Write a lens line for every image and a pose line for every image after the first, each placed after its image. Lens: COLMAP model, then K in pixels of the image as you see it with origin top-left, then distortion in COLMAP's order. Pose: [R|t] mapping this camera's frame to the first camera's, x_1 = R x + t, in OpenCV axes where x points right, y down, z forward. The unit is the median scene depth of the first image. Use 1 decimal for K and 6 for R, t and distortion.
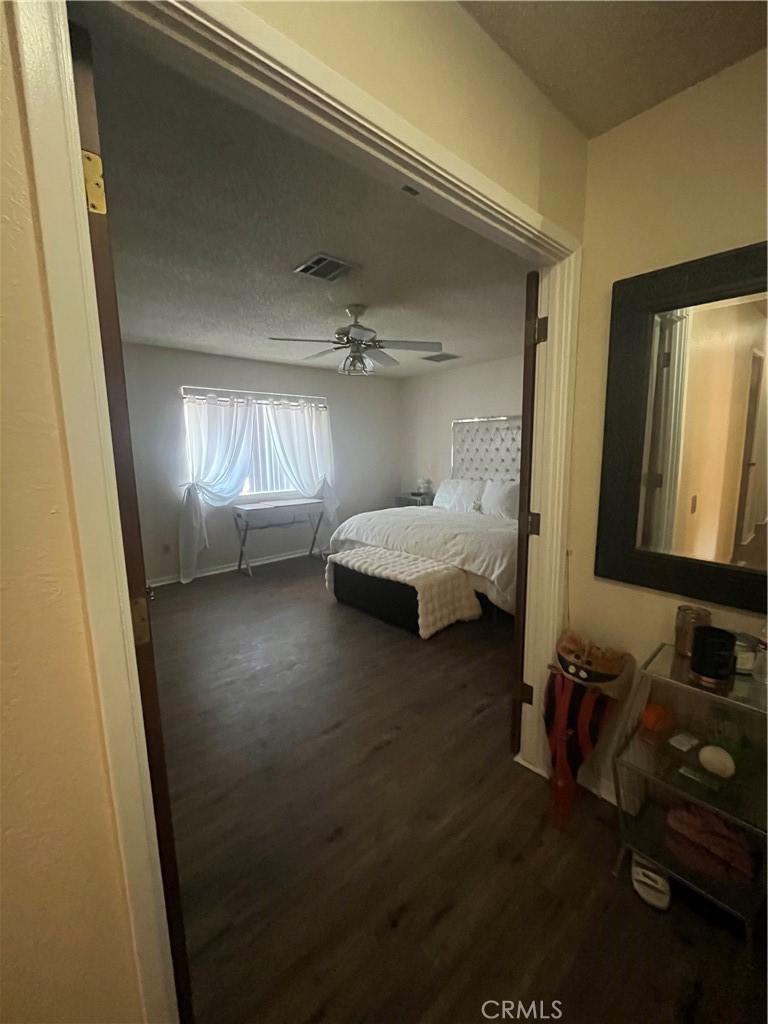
lens RADIAL K [[415.9, 0, 381.6], [0, 415.9, 510.6], [0, 0, 1]] dist [-0.002879, 0.000820]
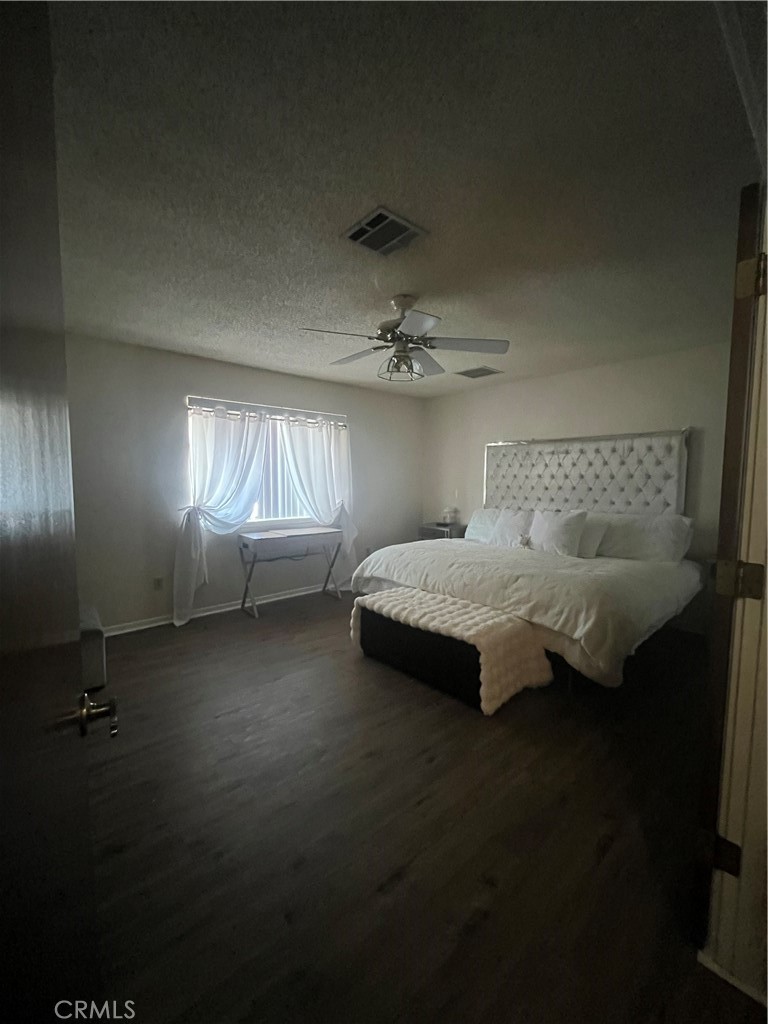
lens RADIAL K [[415.9, 0, 381.4], [0, 415.9, 510.0], [0, 0, 1]] dist [-0.002879, 0.000820]
pose [[0.999796, 0.019754, 0.004177, -0.077556], [-0.019415, 0.997380, -0.069684, -0.008474], [-0.005542, 0.069589, 0.997560, 0.156407]]
